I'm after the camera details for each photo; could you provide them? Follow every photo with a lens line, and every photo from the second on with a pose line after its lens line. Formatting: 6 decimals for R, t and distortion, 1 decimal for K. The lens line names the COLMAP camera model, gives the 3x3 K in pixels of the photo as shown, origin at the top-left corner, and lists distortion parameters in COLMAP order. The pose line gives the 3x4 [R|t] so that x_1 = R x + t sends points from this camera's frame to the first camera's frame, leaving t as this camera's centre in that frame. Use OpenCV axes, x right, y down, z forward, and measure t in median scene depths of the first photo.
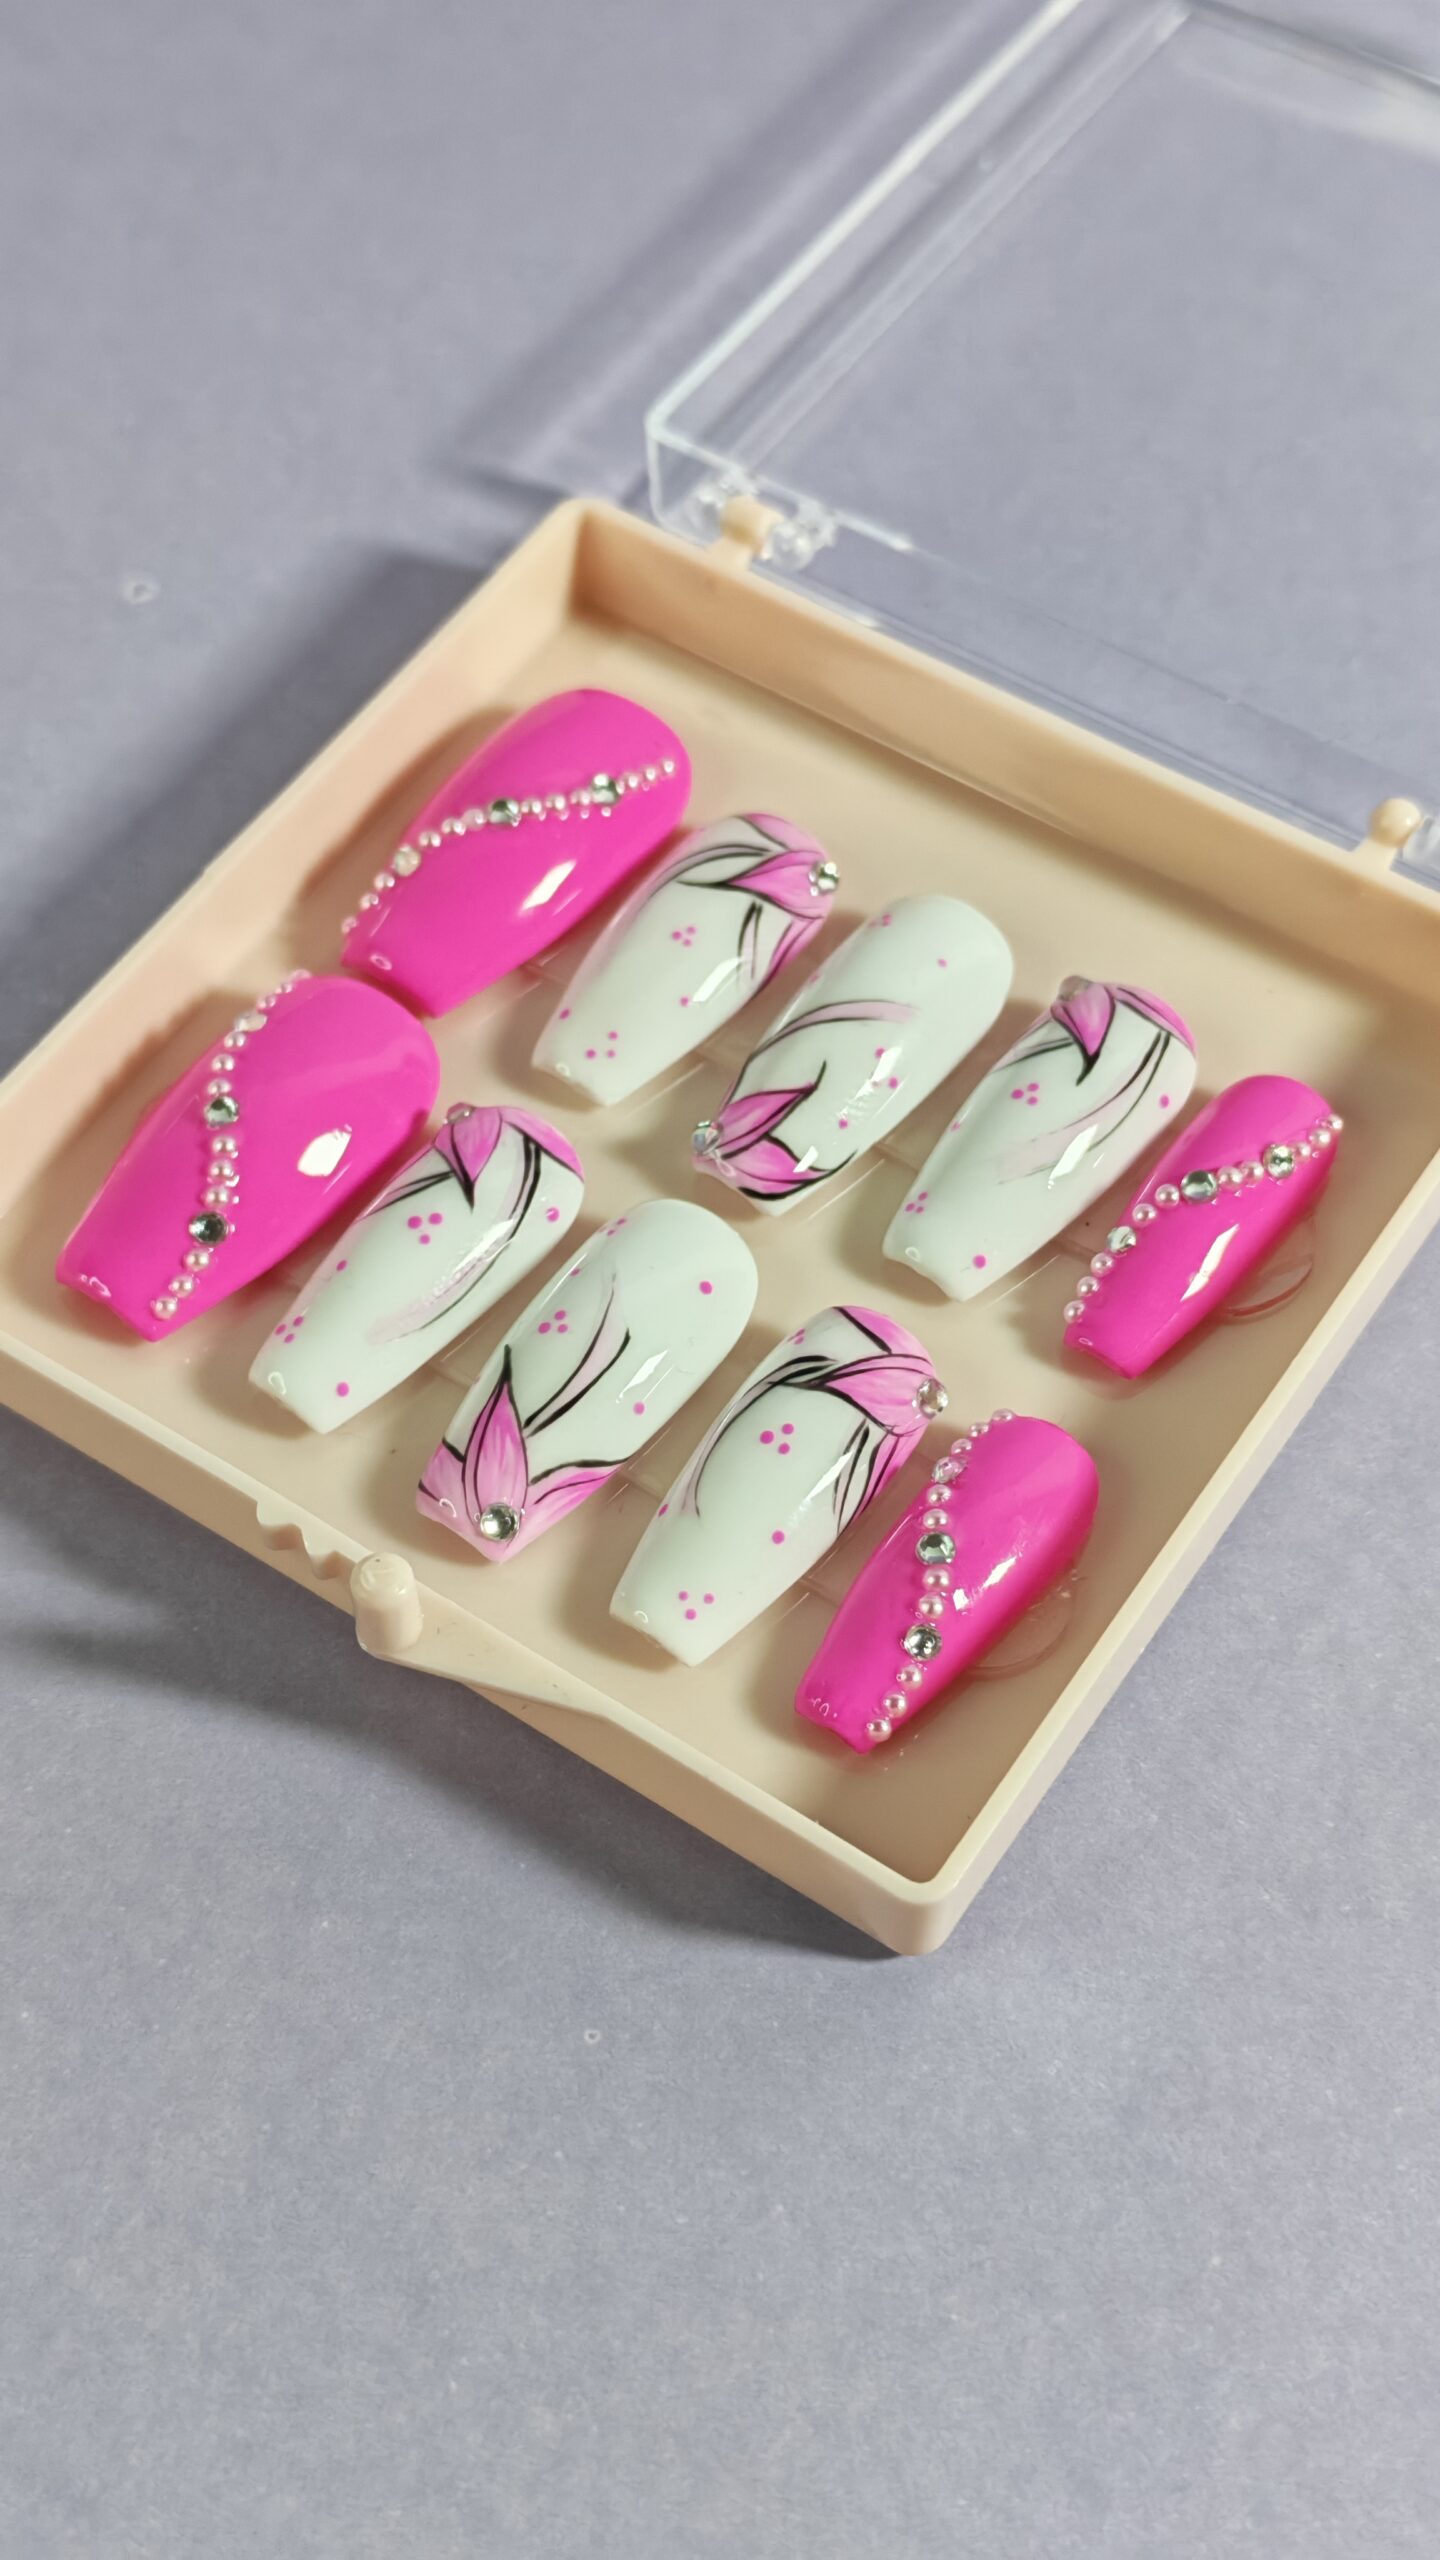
lens RADIAL K [[3643.5, 0, 609.4], [0, 3643.5, 1279.5], [0, 0, 1]] dist [0.129146, -0.450868]
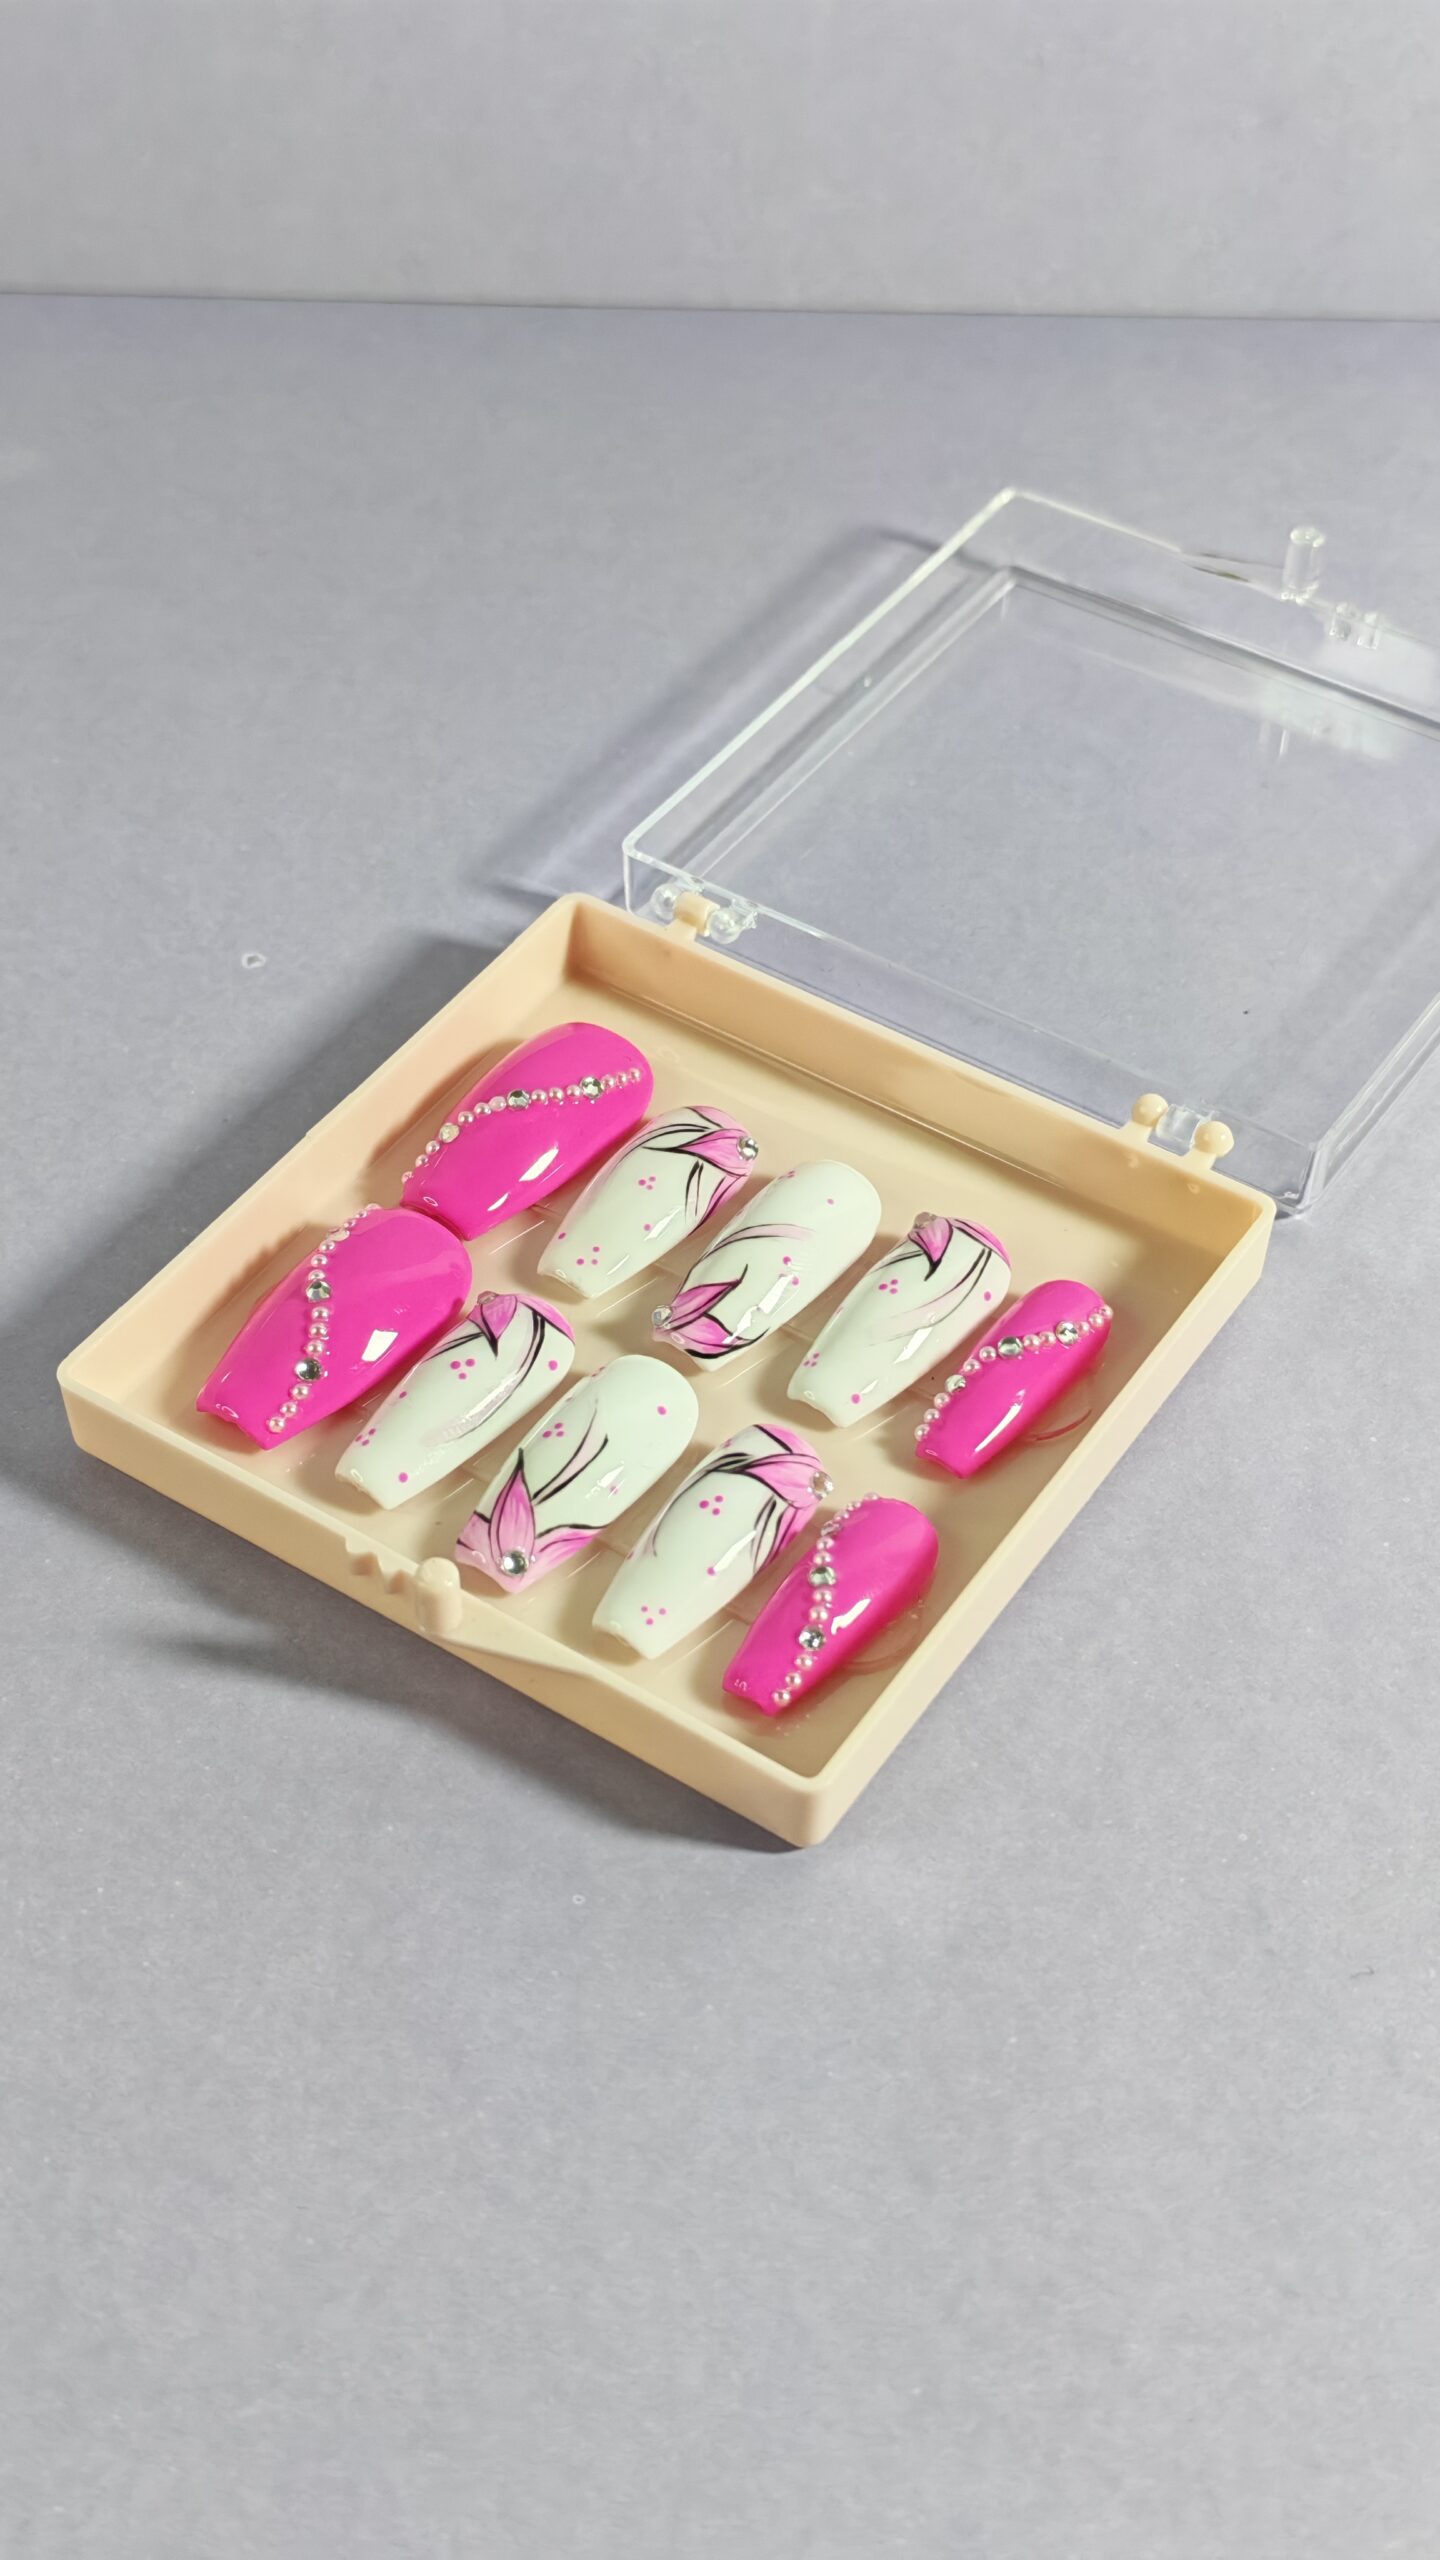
lens RADIAL K [[3643.5, 0, 609.4], [0, 3643.5, 1279.5], [0, 0, 1]] dist [0.129146, -0.450868]
pose [[0.999799, 0.013216, 0.015079, -0.015765], [-0.010502, 0.985797, -0.167614, 0.189405], [-0.017080, 0.167422, 0.985737, -0.400747]]
